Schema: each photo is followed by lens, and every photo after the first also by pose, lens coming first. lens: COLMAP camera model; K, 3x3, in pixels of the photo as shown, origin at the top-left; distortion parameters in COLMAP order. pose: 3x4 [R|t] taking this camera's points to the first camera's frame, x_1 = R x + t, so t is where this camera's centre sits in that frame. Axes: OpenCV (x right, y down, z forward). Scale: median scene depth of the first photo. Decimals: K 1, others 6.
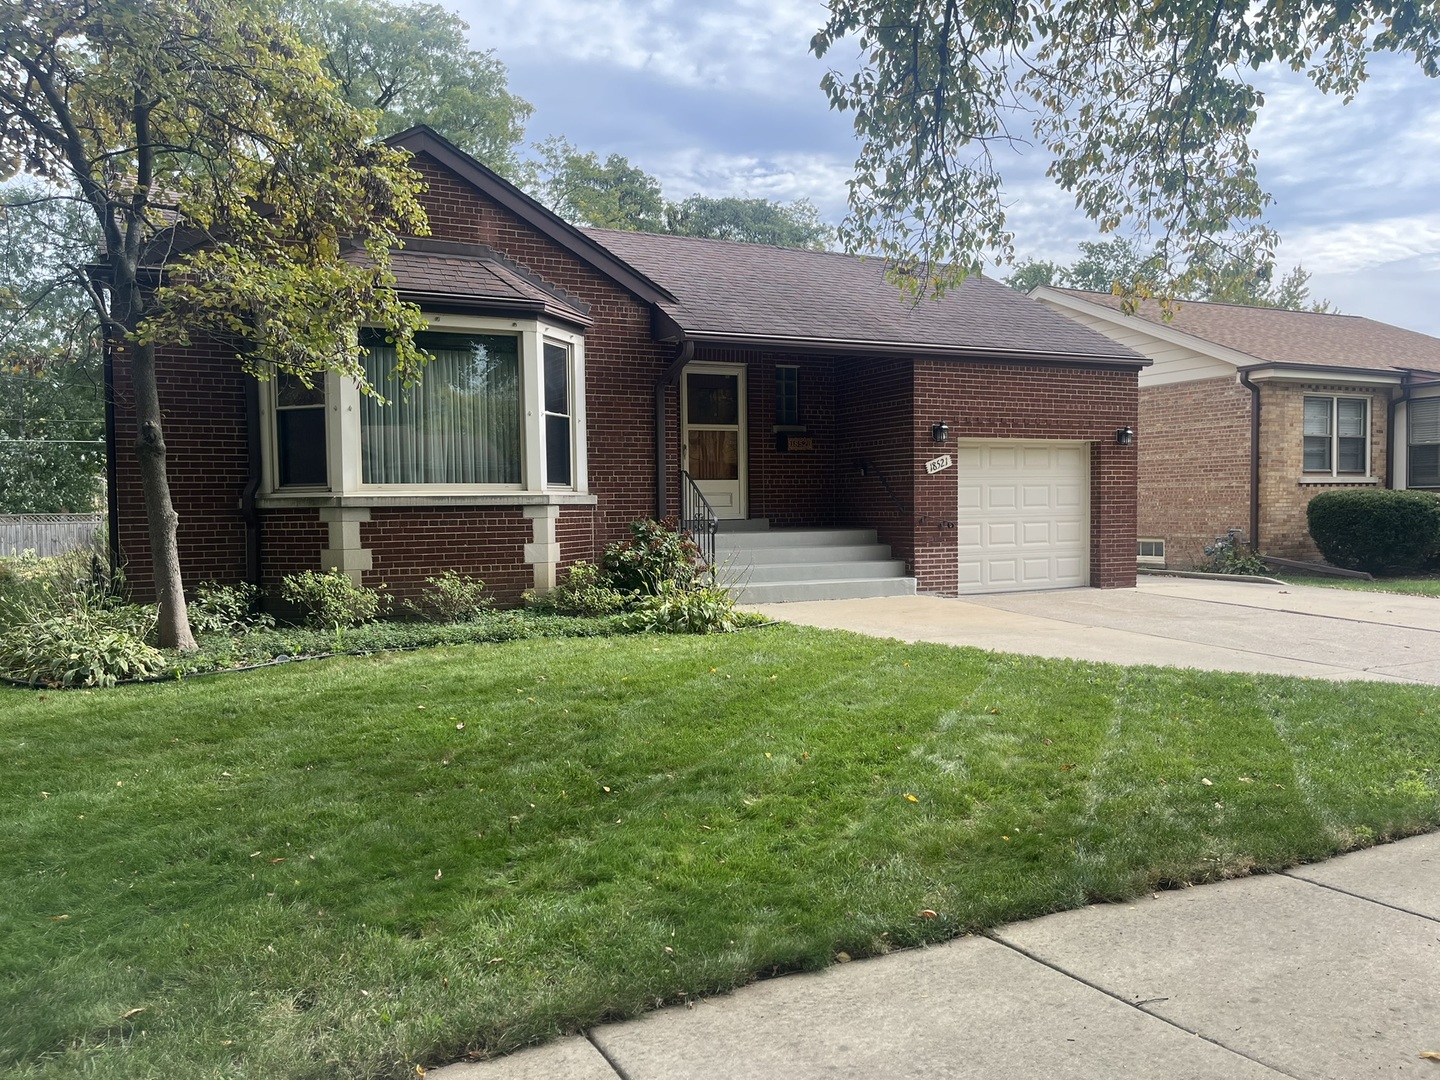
lens RADIAL K [[1080.7, 0, 719.9], [0, 1080.7, 546.8], [0, 0, 1]] dist [0.046231, -0.057234]
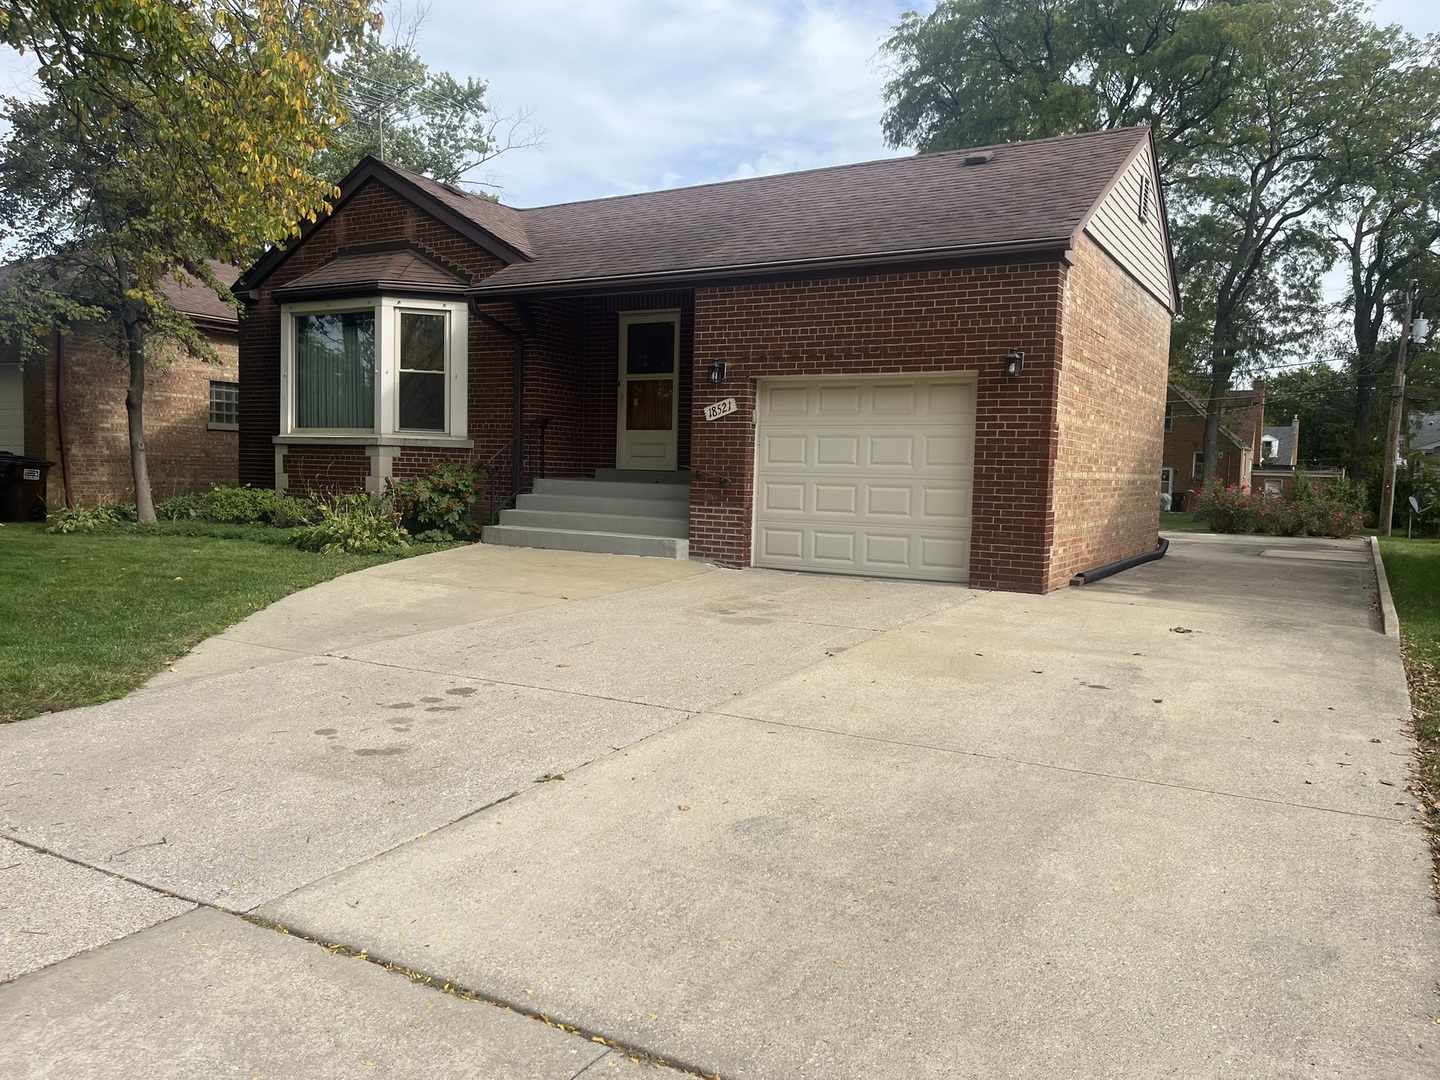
lens RADIAL K [[1080.7, 0, 714.8], [0, 1080.7, 544.6], [0, 0, 1]] dist [0.046231, -0.057234]
pose [[0.544345, 0.085240, -0.834520, 0.920186], [-0.066286, 0.996084, 0.058505, -0.019969], [0.836239, 0.023470, 0.547863, 0.539098]]
